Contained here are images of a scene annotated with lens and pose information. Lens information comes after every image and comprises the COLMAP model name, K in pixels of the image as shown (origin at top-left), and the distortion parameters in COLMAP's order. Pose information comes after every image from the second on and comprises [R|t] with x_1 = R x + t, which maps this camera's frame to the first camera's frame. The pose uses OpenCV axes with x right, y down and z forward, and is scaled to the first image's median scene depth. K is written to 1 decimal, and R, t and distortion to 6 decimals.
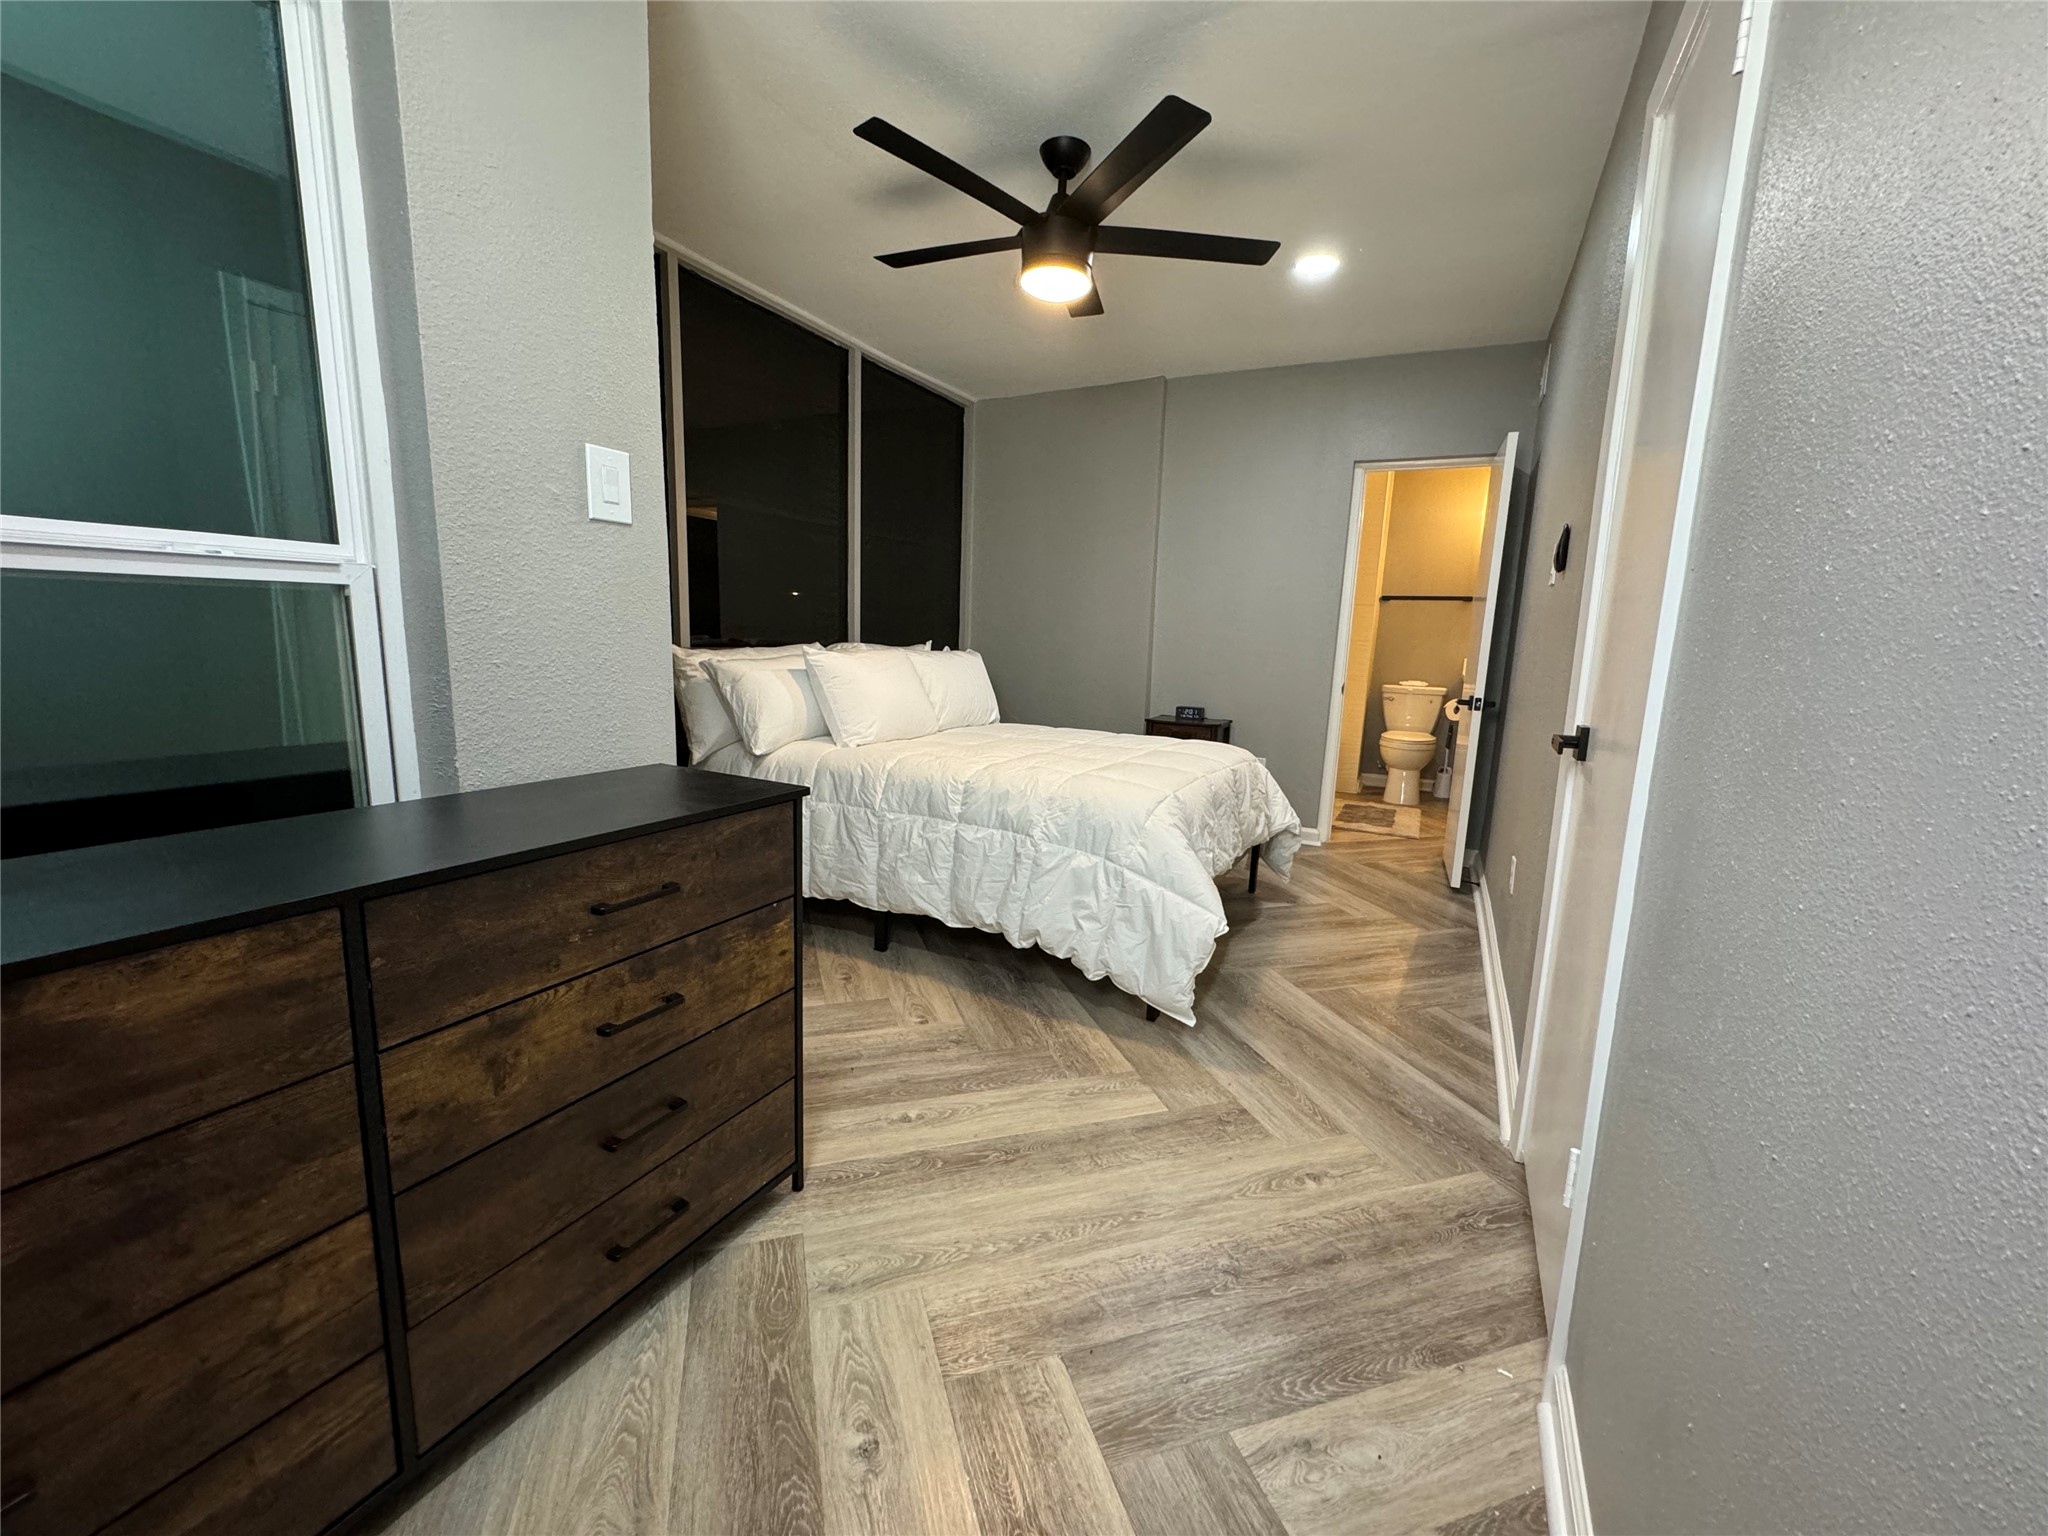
lens RADIAL K [[825.2, 0, 1024.8], [0, 825.2, 771.4], [0, 0, 1]] dist [0.000255, 0.000188]
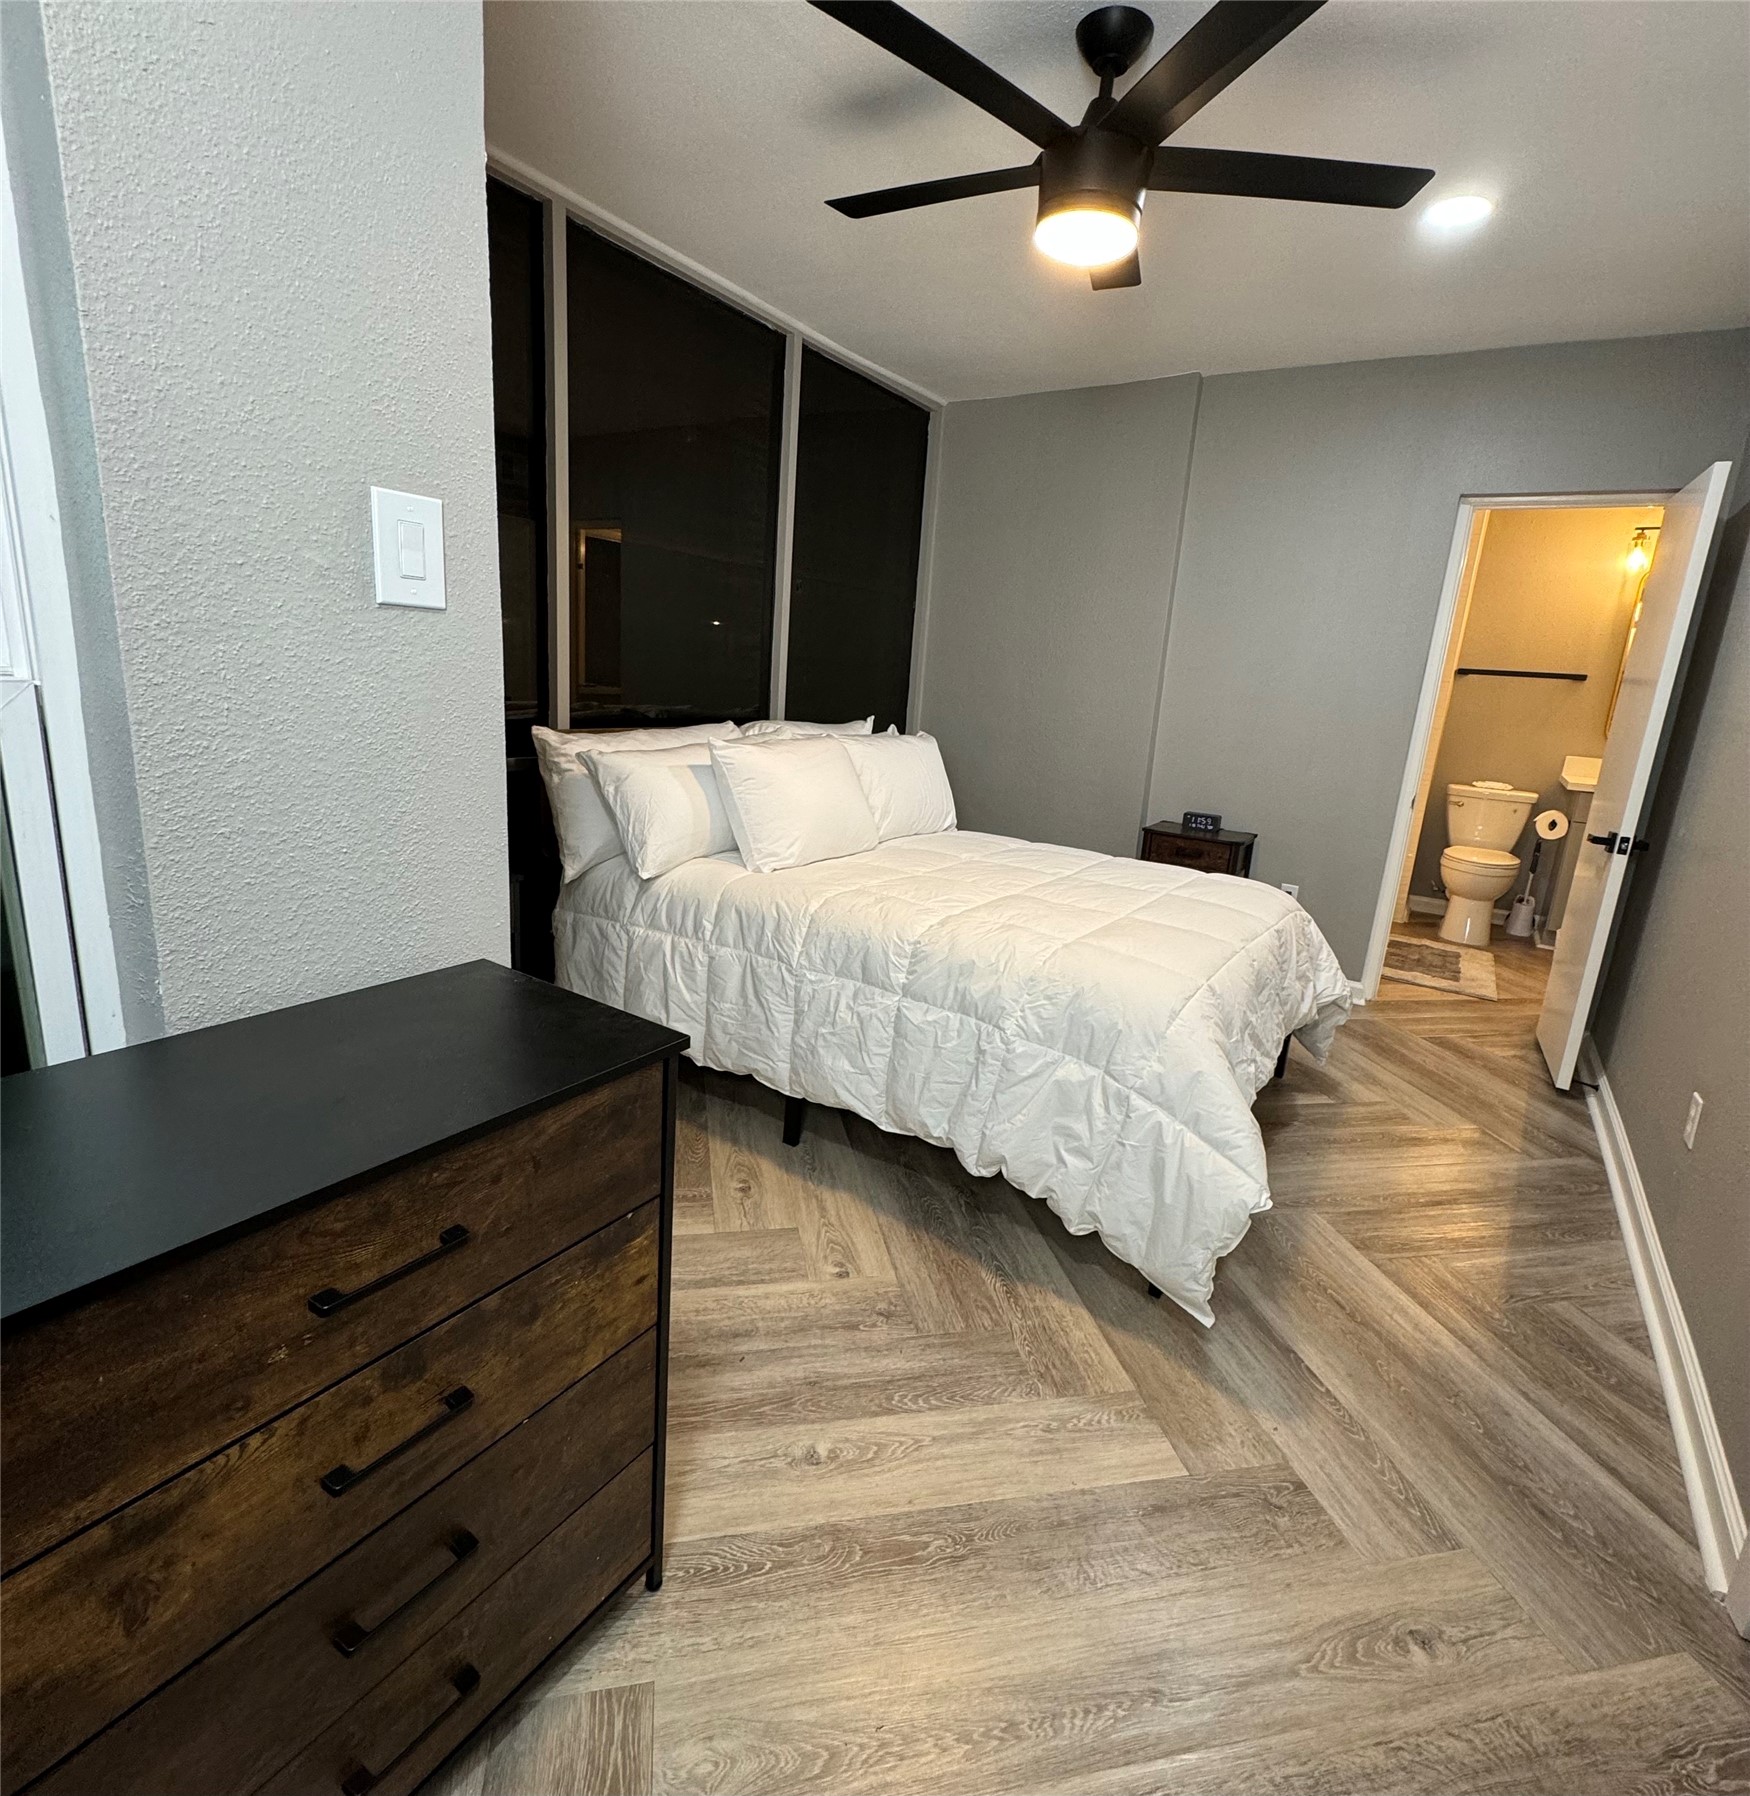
lens RADIAL K [[939.4, 0, 879.0], [0, 939.4, 885.3], [0, 0, 1]] dist [-0.000486, 0.000081]
pose [[0.994377, 0.056494, -0.089572, -0.034673], [-0.051188, 0.996857, 0.060461, -0.097566], [0.092706, -0.055536, 0.994143, 0.186650]]
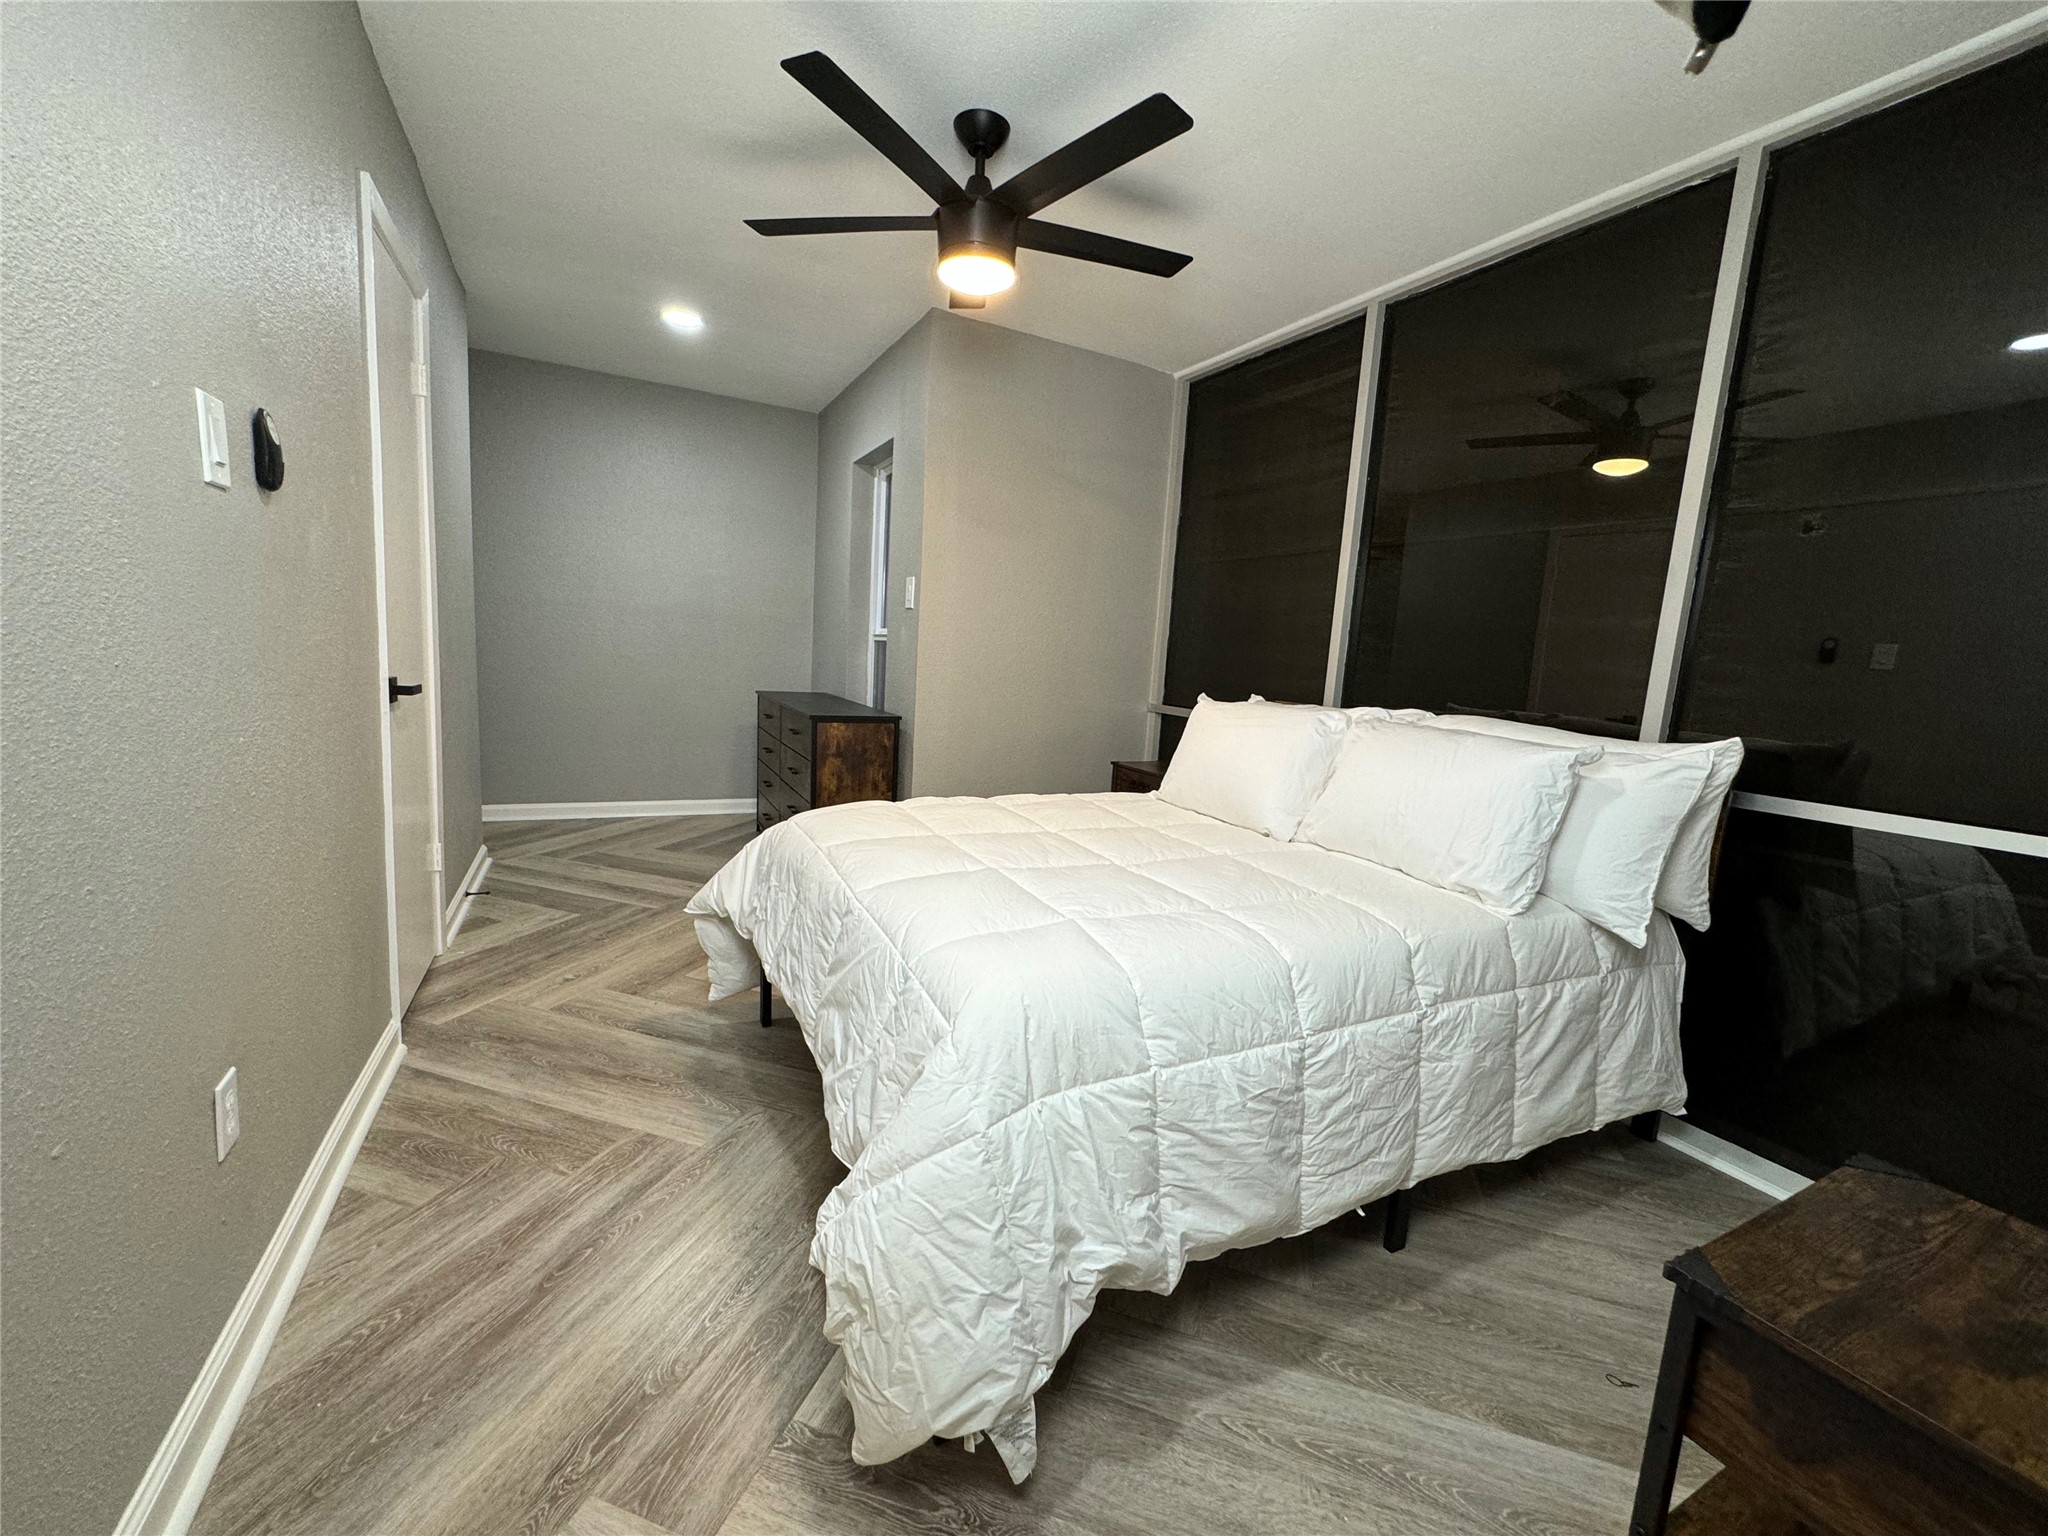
lens RADIAL K [[825.2, 0, 1031.7], [0, 825.2, 775.7], [0, 0, 1]] dist [0.000255, 0.000188]
pose [[-0.579756, 0.052105, -0.813122, 0.805036], [-0.220190, 0.950803, 0.217923, -0.292796], [0.784474, 0.305384, -0.539761, 1.782192]]
